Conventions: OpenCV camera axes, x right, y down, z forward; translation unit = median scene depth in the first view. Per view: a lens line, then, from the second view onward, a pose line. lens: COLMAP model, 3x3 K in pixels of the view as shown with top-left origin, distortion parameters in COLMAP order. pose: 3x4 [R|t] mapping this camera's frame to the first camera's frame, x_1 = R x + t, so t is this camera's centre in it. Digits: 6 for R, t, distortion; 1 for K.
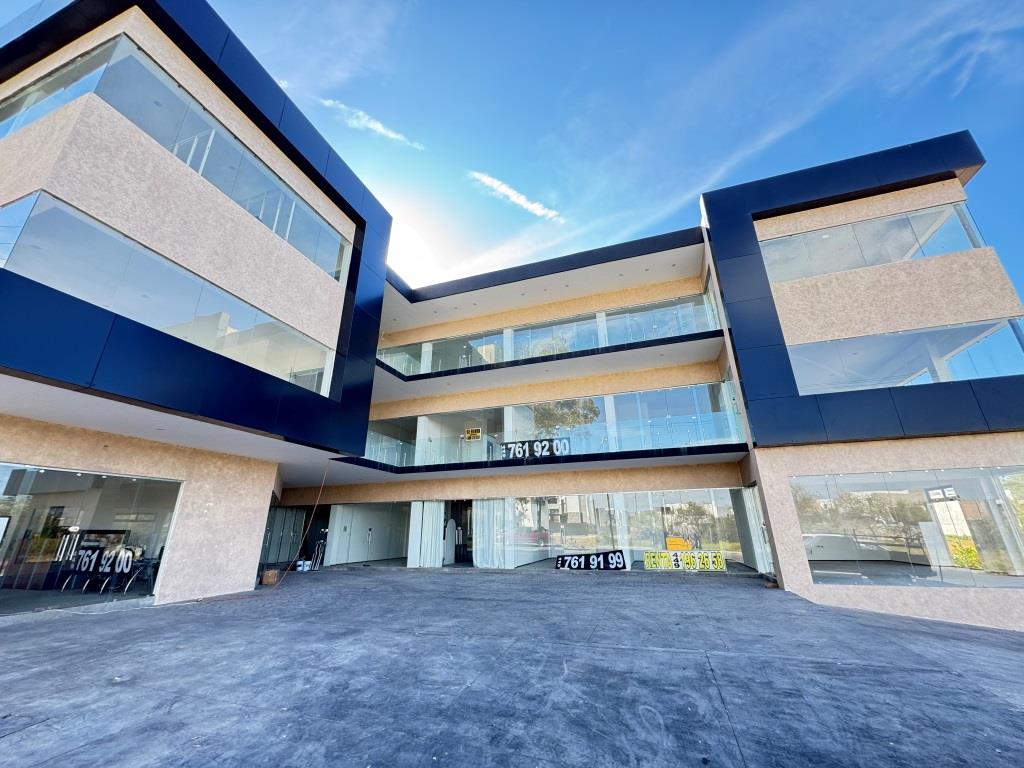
lens RADIAL K [[405.9, 0, 511.7], [0, 405.9, 382.1], [0, 0, 1]] dist [-0.001874, 0.000072]
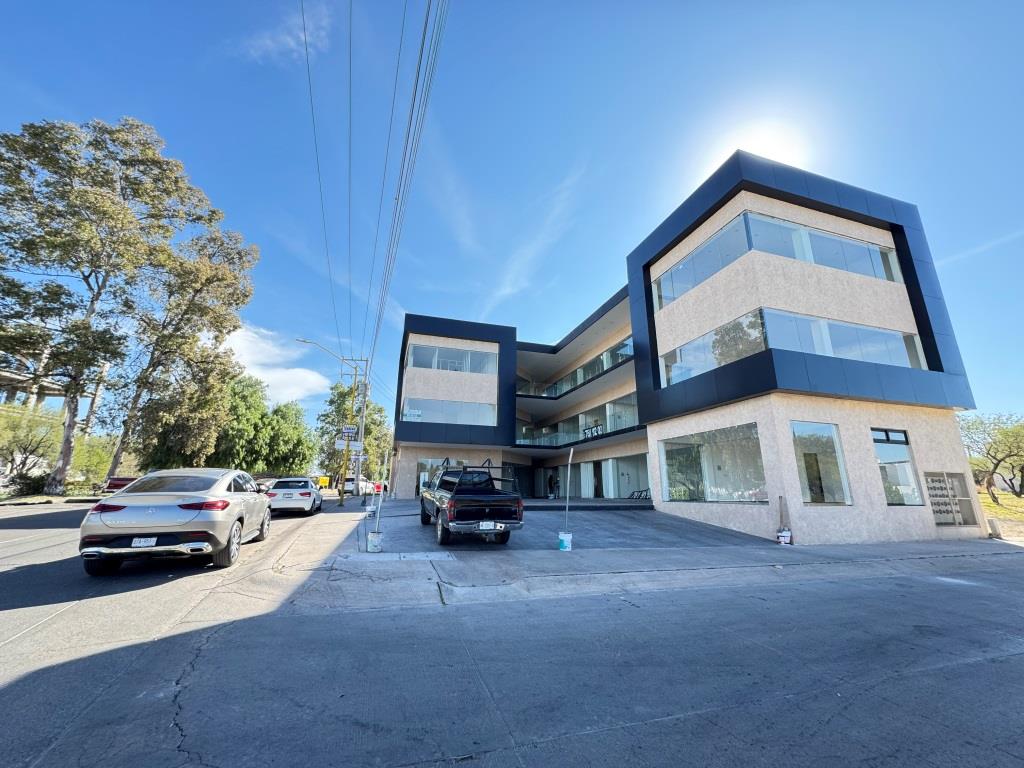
lens RADIAL K [[405.9, 0, 511.7], [0, 405.9, 382.1], [0, 0, 1]] dist [-0.001874, 0.000072]
pose [[0.585590, -0.195892, -0.786581, 1.315309], [0.263529, 0.963657, -0.043800, -0.063889], [0.766574, -0.181638, 0.615931, -0.339780]]
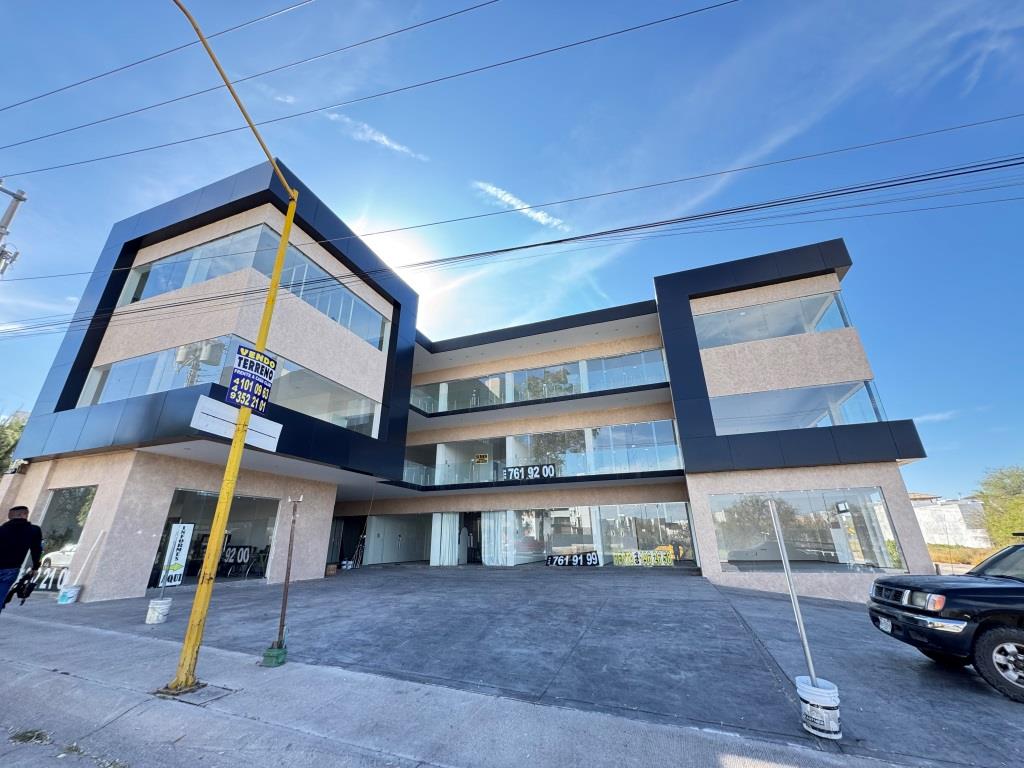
lens RADIAL K [[405.9, 0, 511.7], [0, 405.9, 382.1], [0, 0, 1]] dist [-0.001874, 0.000072]
pose [[0.999732, -0.008423, -0.021575, 0.033860], [0.007885, 0.999659, -0.024887, -0.095554], [0.021777, 0.024710, 0.999457, -0.318825]]
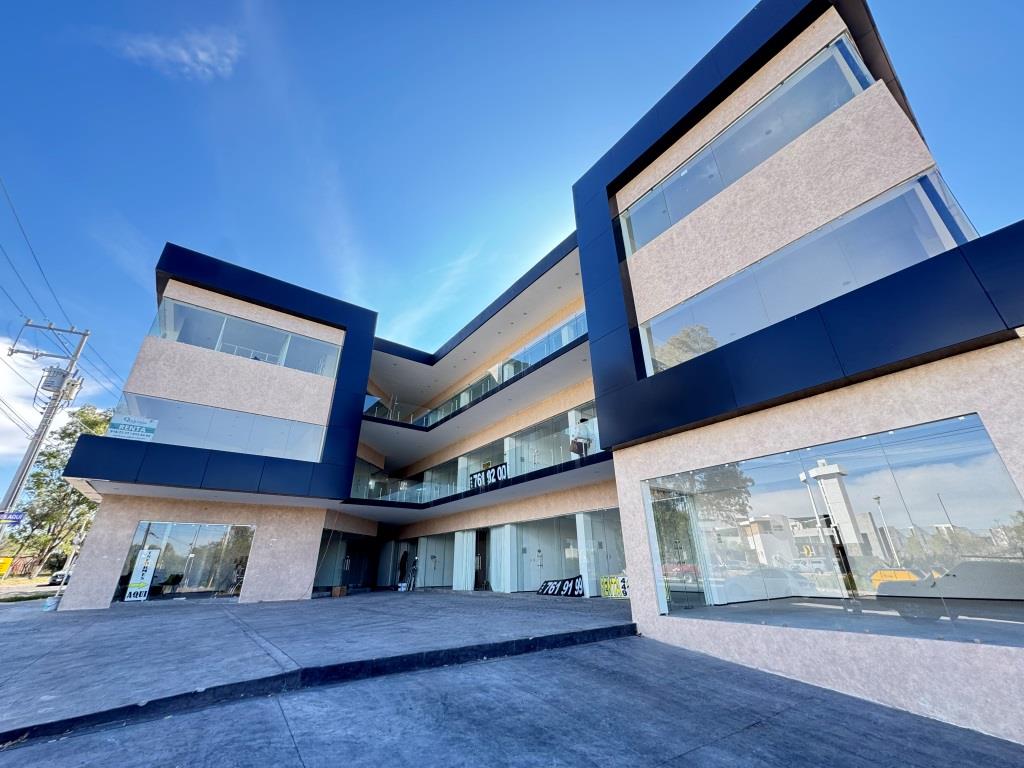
lens RADIAL K [[405.9, 0, 511.7], [0, 405.9, 382.1], [0, 0, 1]] dist [-0.001874, 0.000072]
pose [[0.822756, -0.236063, -0.517056, 0.734496], [0.198975, 0.971736, -0.127033, 0.070515], [0.532429, 0.001636, 0.846473, 0.125591]]
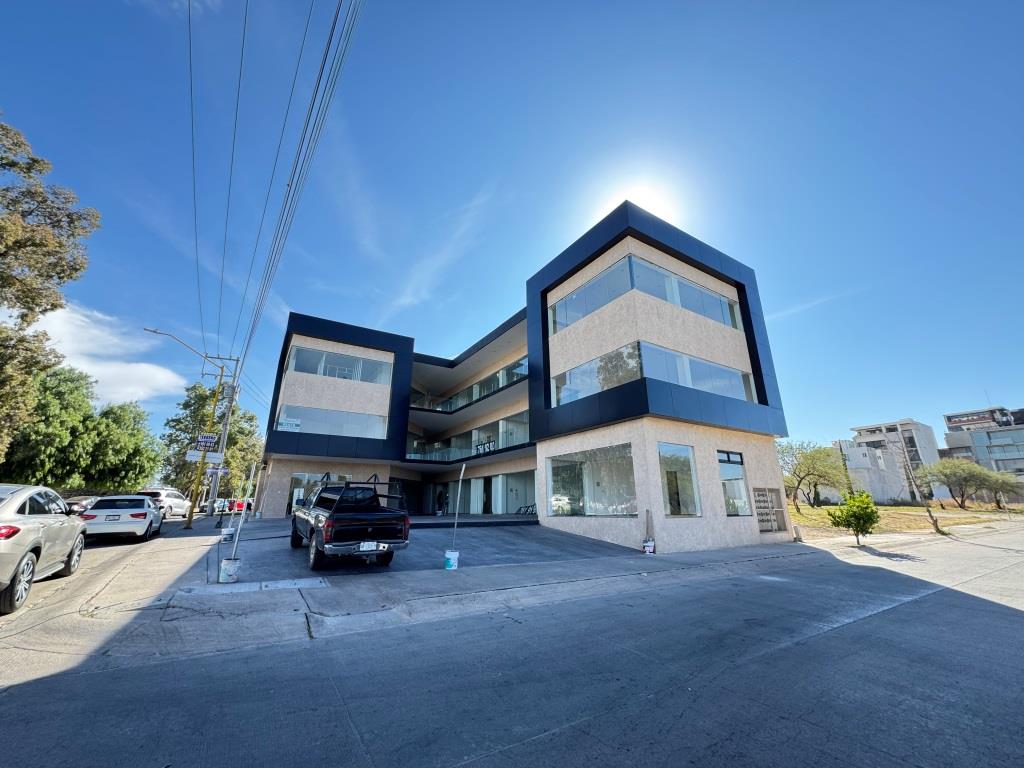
lens RADIAL K [[405.9, 0, 511.7], [0, 405.9, 382.1], [0, 0, 1]] dist [-0.001874, 0.000072]
pose [[0.775549, -0.180210, -0.605019, 1.311652], [0.212546, 0.976975, -0.018546, -0.063949], [0.594431, -0.114211, 0.795995, -0.338020]]
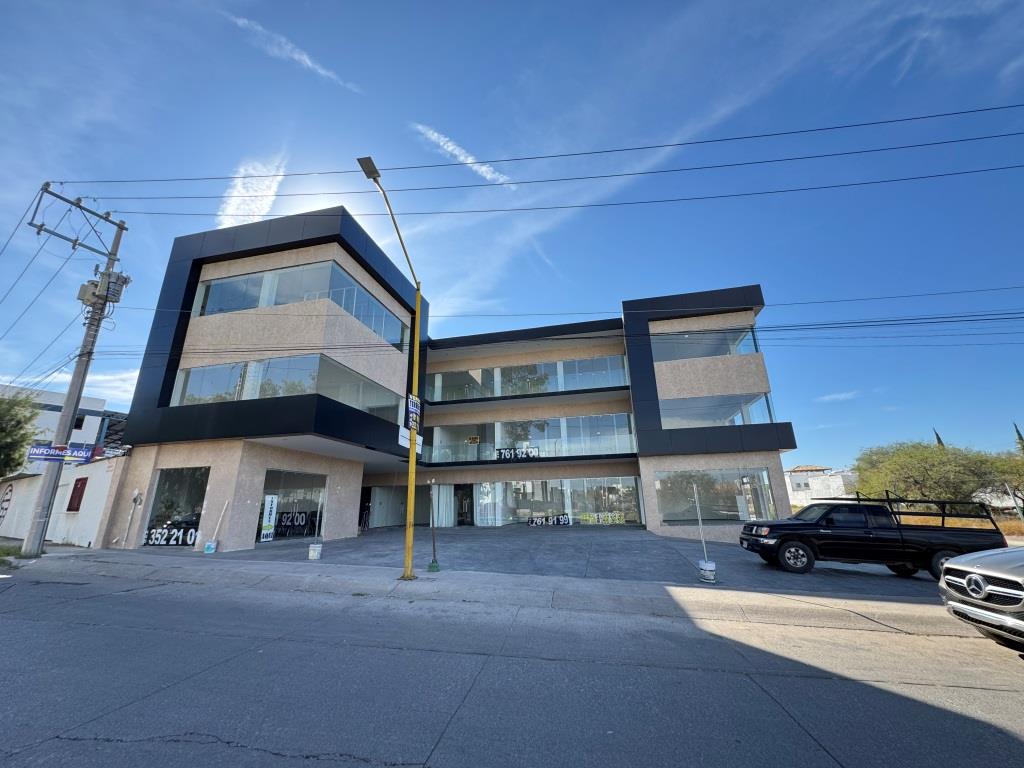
lens RADIAL K [[405.9, 0, 511.7], [0, 405.9, 382.1], [0, 0, 1]] dist [-0.001874, 0.000072]
pose [[0.994419, 0.022670, 0.103043, -0.143278], [-0.027503, 0.998575, 0.045732, -0.199045], [-0.101859, -0.048311, 0.993625, -0.620248]]
